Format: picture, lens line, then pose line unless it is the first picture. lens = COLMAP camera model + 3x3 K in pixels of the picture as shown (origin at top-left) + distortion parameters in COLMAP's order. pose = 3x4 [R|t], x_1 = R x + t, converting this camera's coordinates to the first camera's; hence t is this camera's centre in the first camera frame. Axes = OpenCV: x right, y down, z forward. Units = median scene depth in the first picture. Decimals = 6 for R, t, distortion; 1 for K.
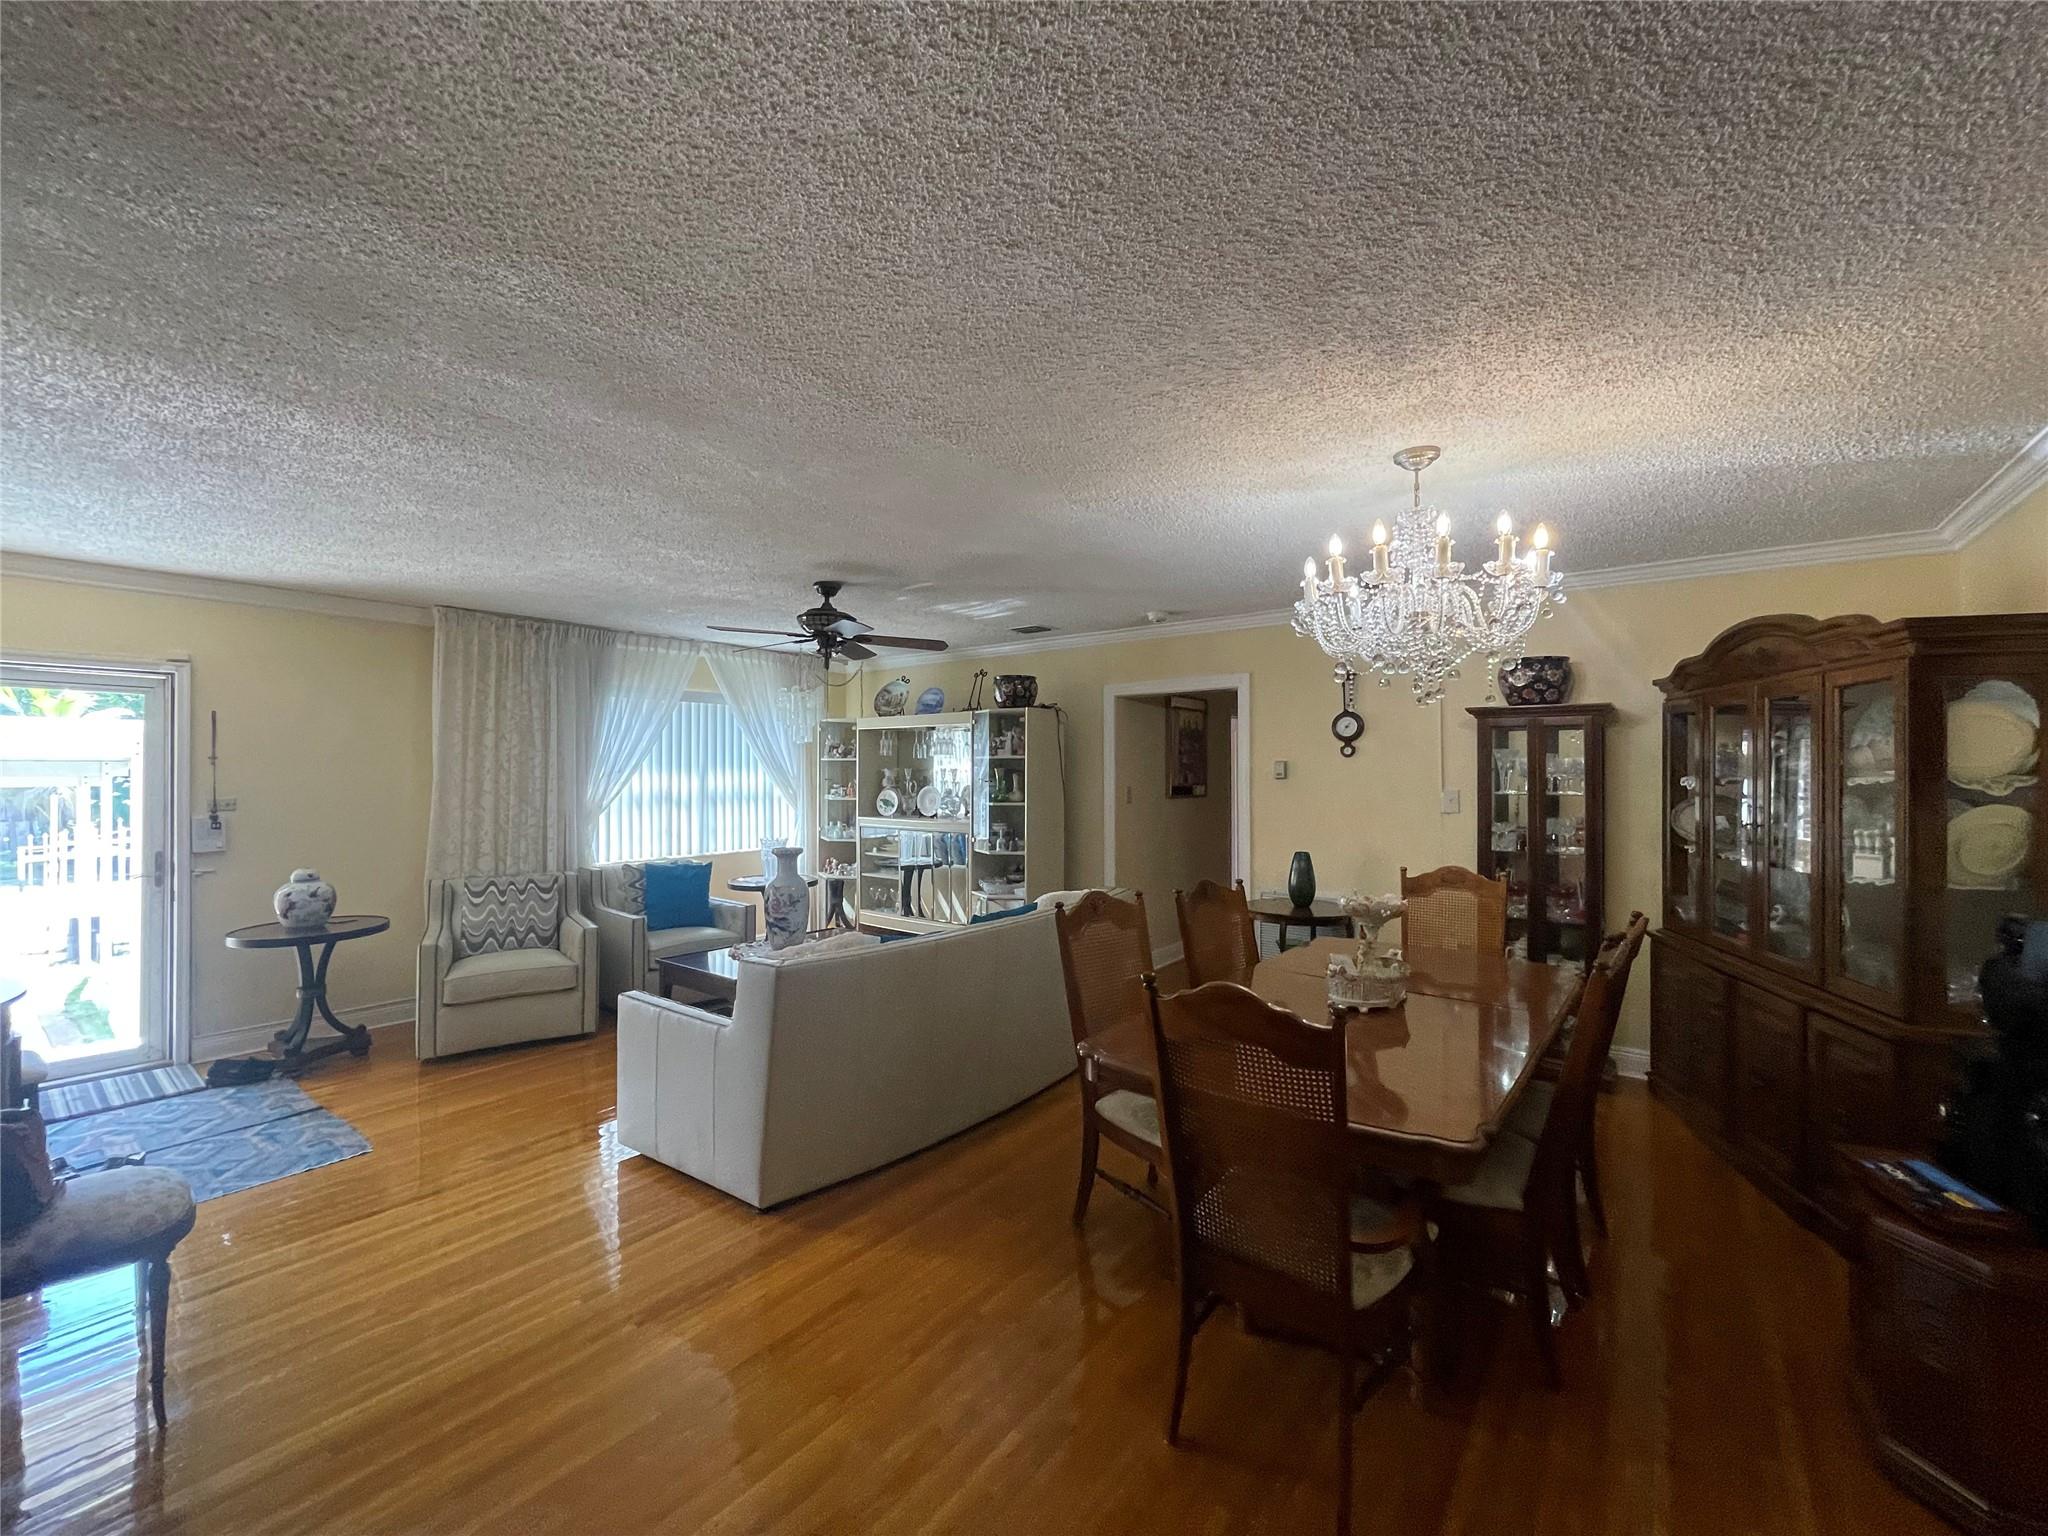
lens RADIAL K [[832.2, 0, 1028.9], [0, 832.2, 771.2], [0, 0, 1]] dist [-0.001887, 0.000383]
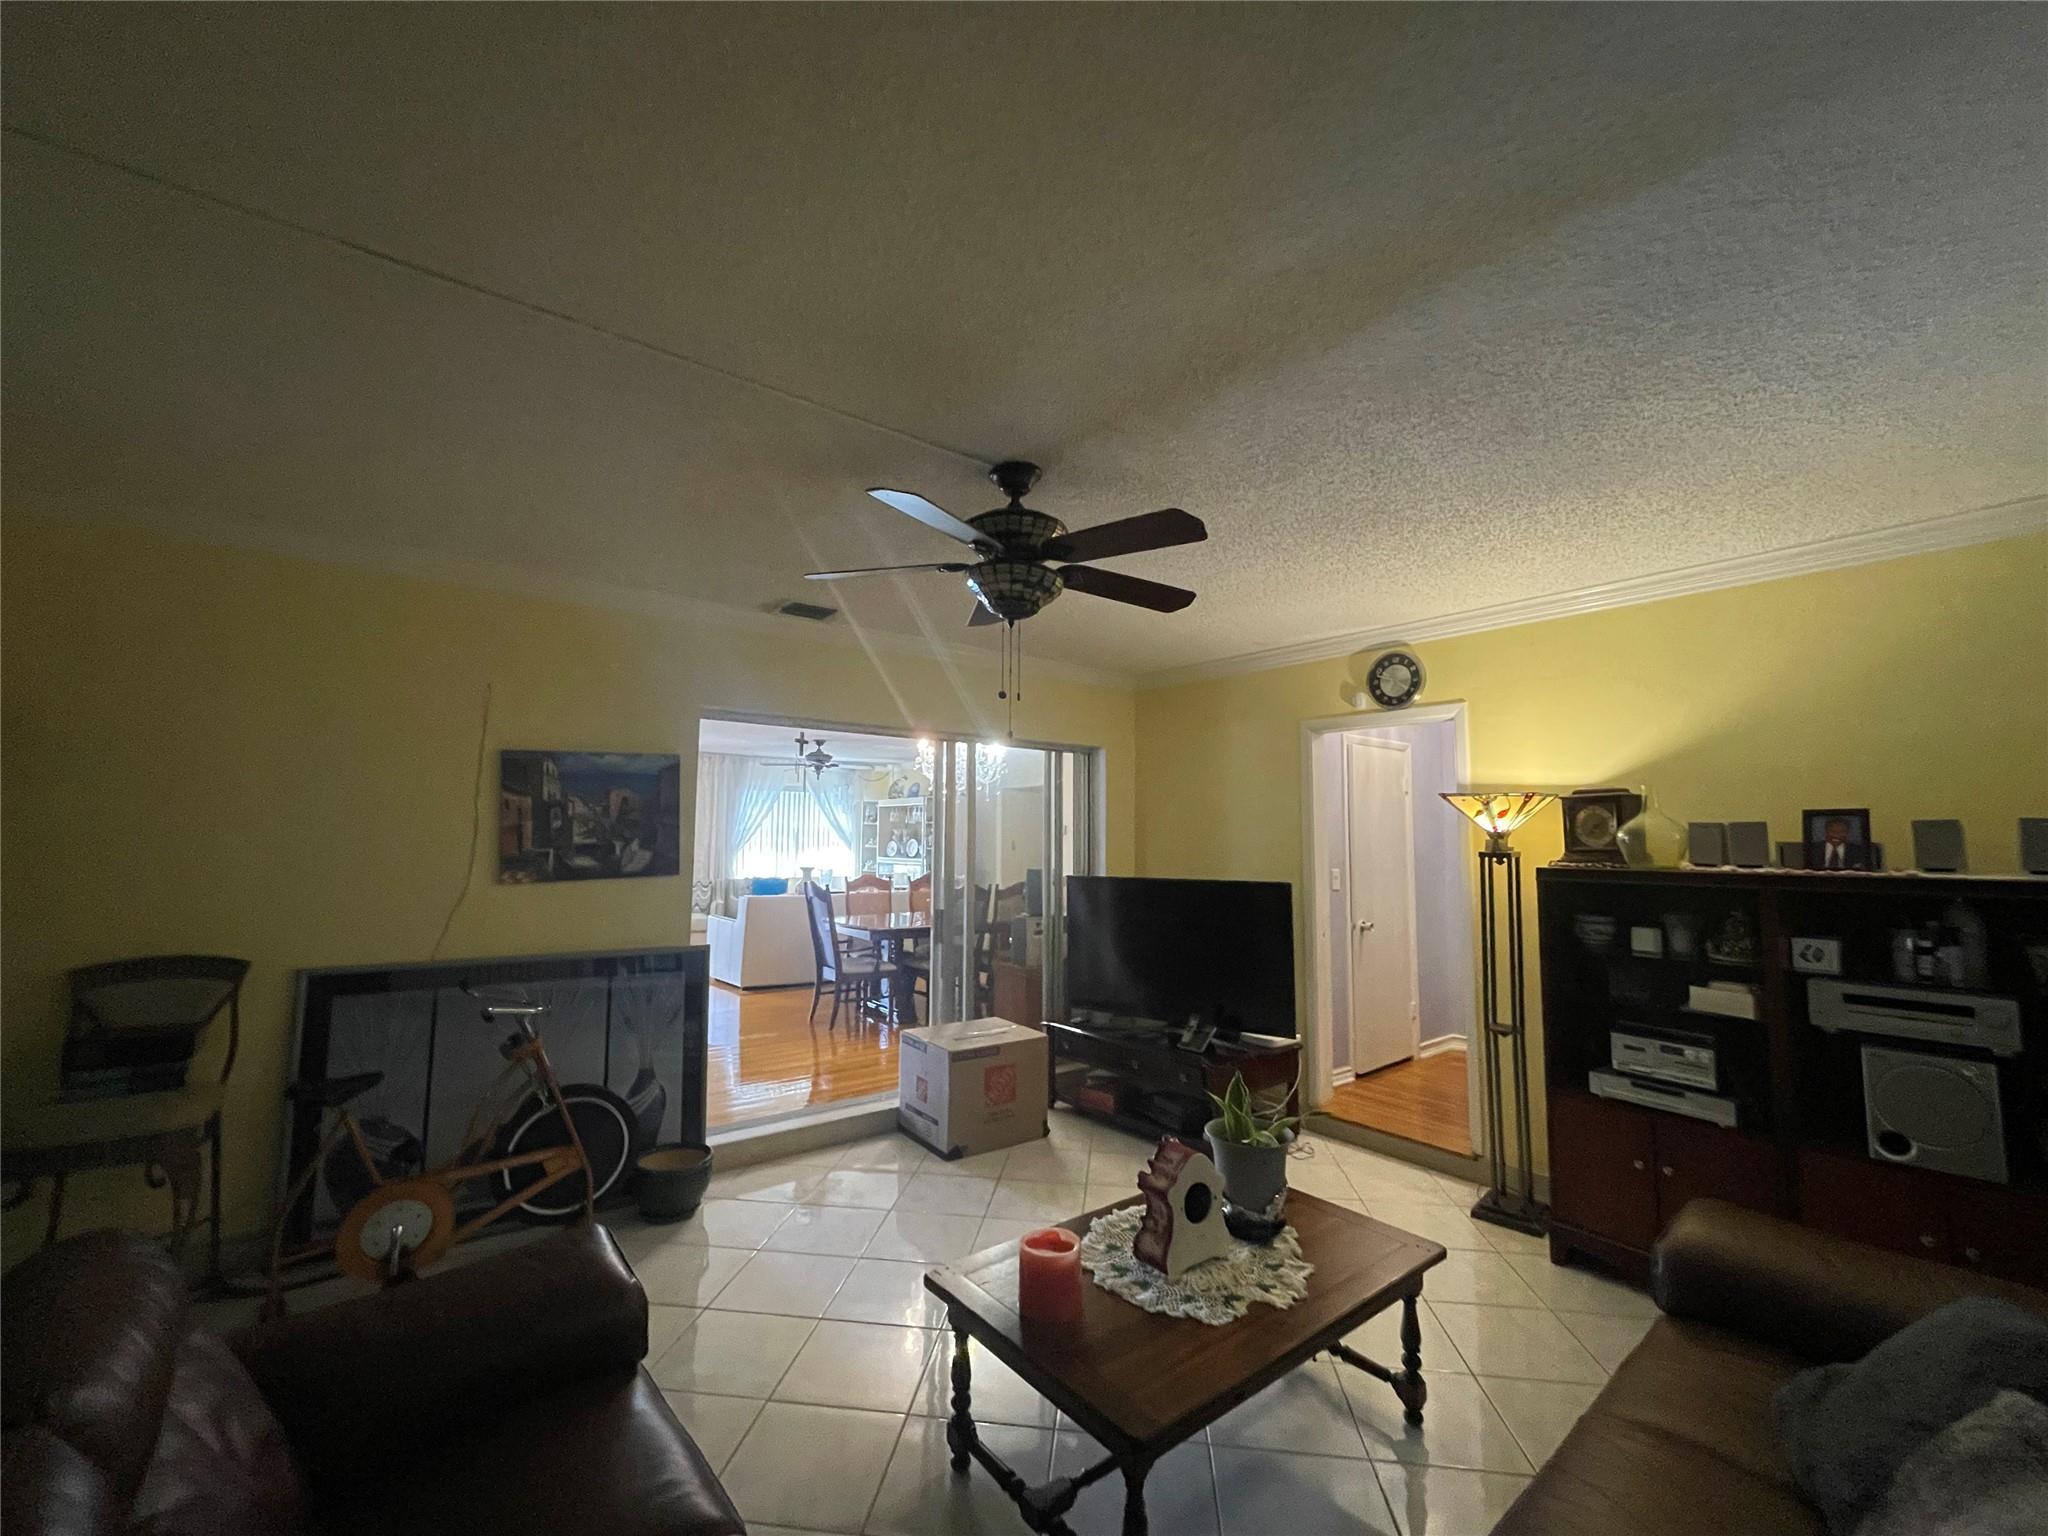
lens RADIAL K [[832.2, 0, 1034.2], [0, 832.2, 762.0], [0, 0, 1]] dist [-0.001887, 0.000383]
pose [[0.963303, -0.017856, -0.267823, 0.750952], [-0.005663, 0.996211, -0.086785, 0.007918], [0.268358, 0.085116, 0.959552, -0.778866]]
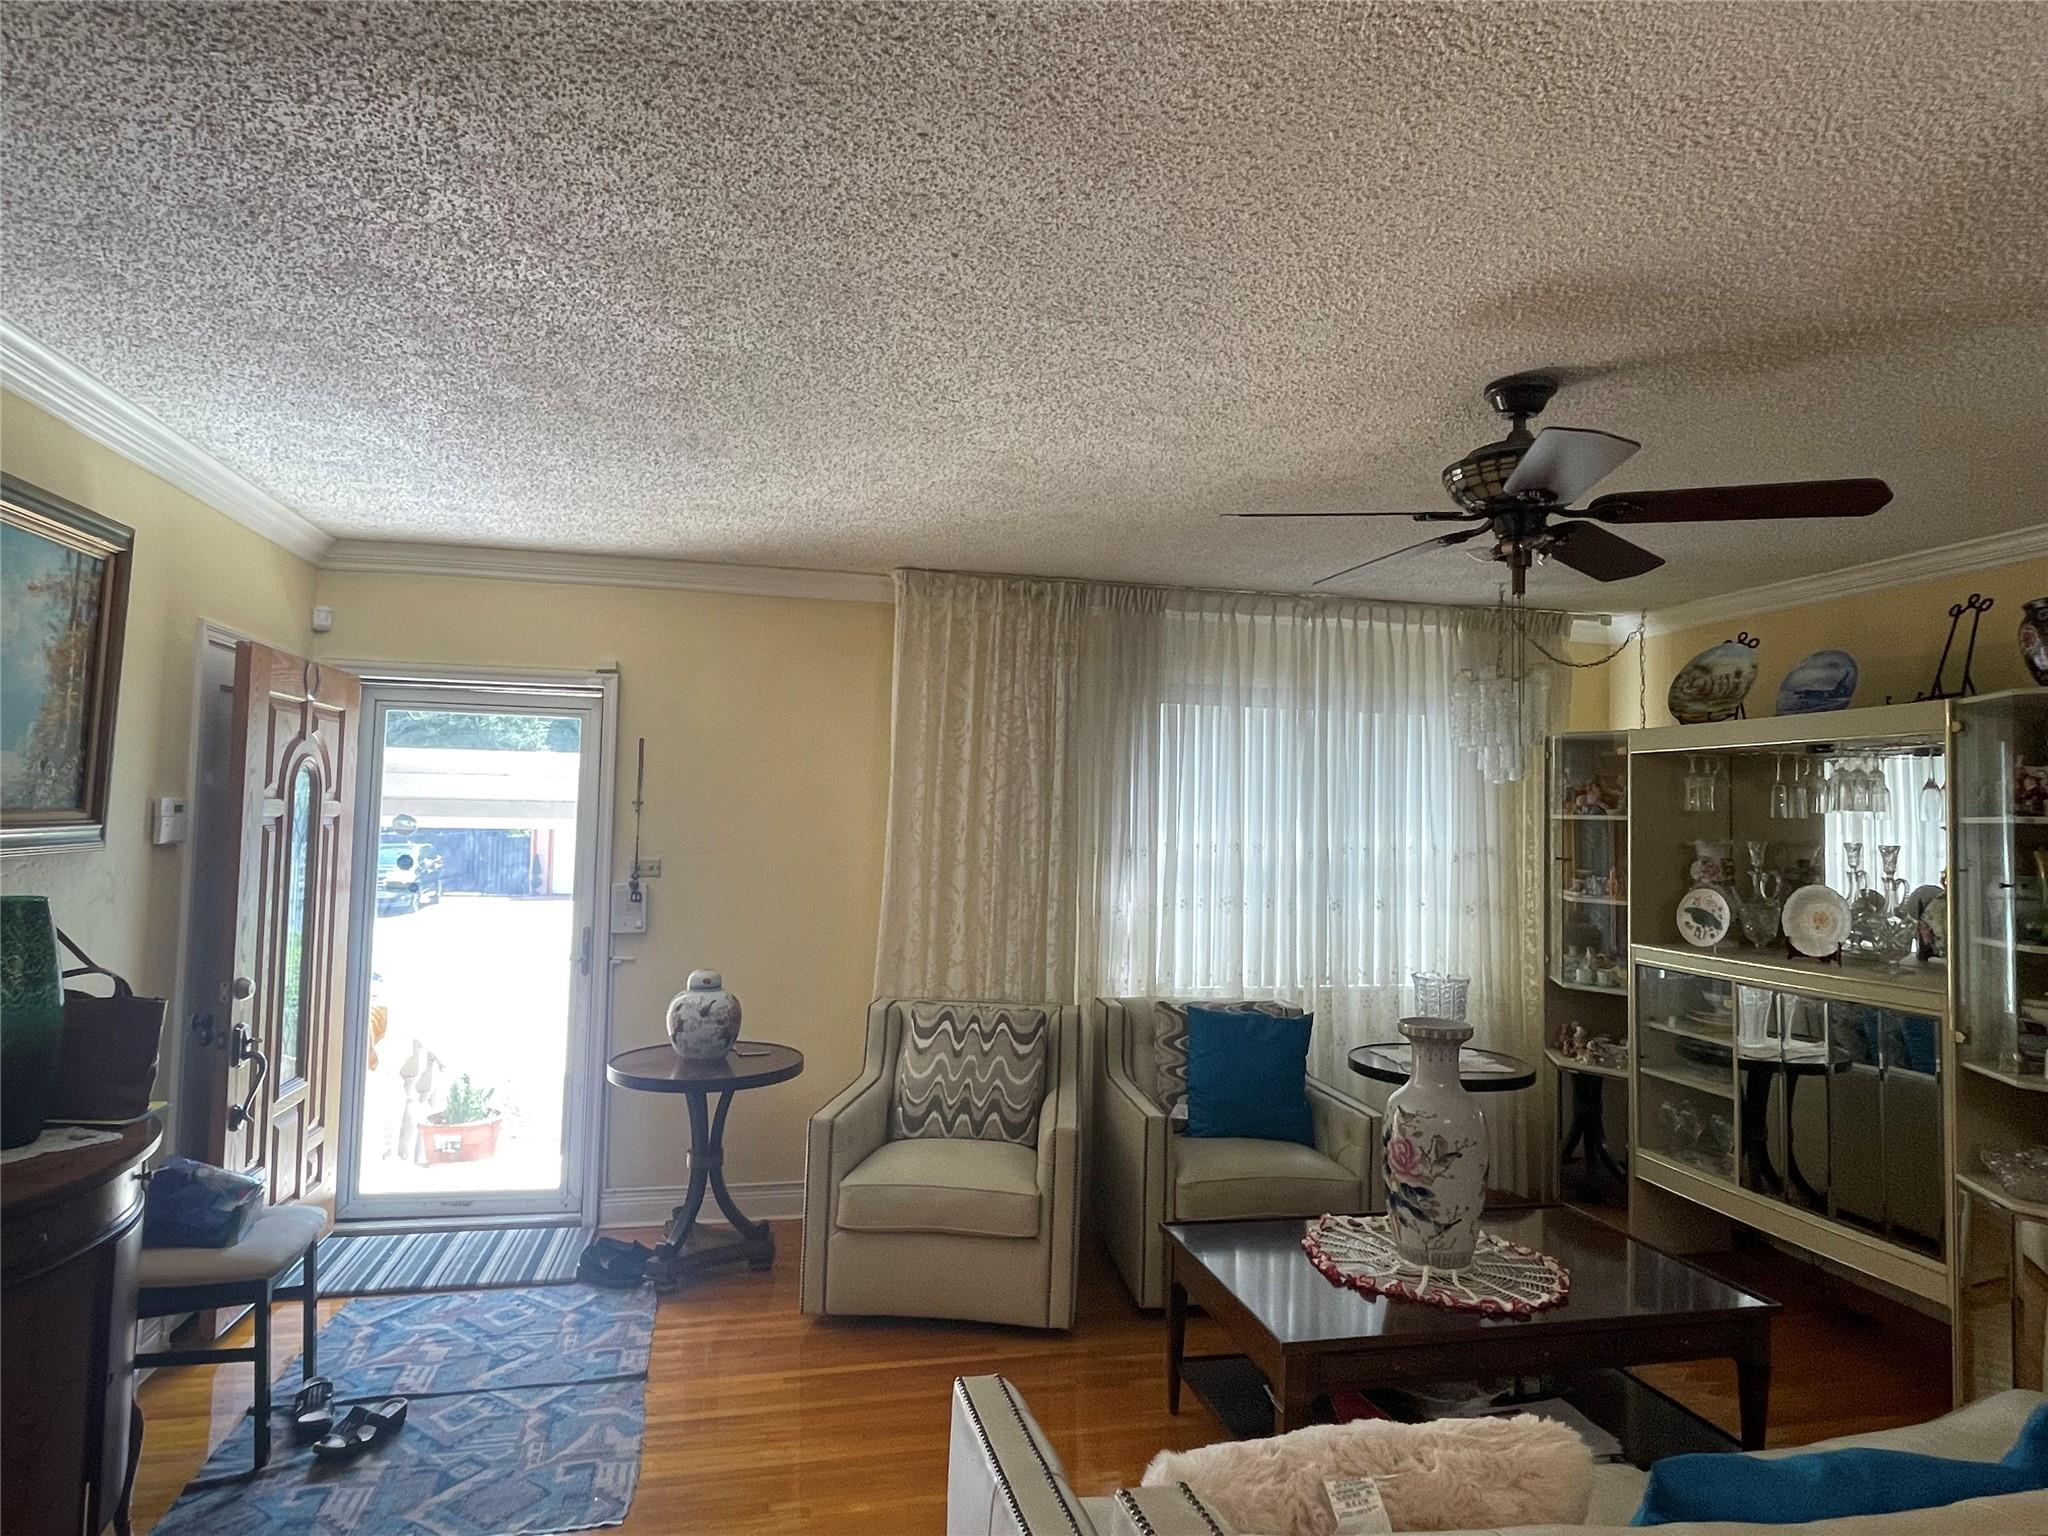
lens RADIAL K [[1185.4, 0, 1014.3], [0, 1185.4, 757.4], [0, 0, 1]] dist [0.000783, -0.001148]
pose [[0.763652, -0.015306, -0.645447, -0.052317], [-0.022961, 0.998443, -0.050843, -0.008523], [0.645220, 0.053646, 0.762111, 0.350526]]
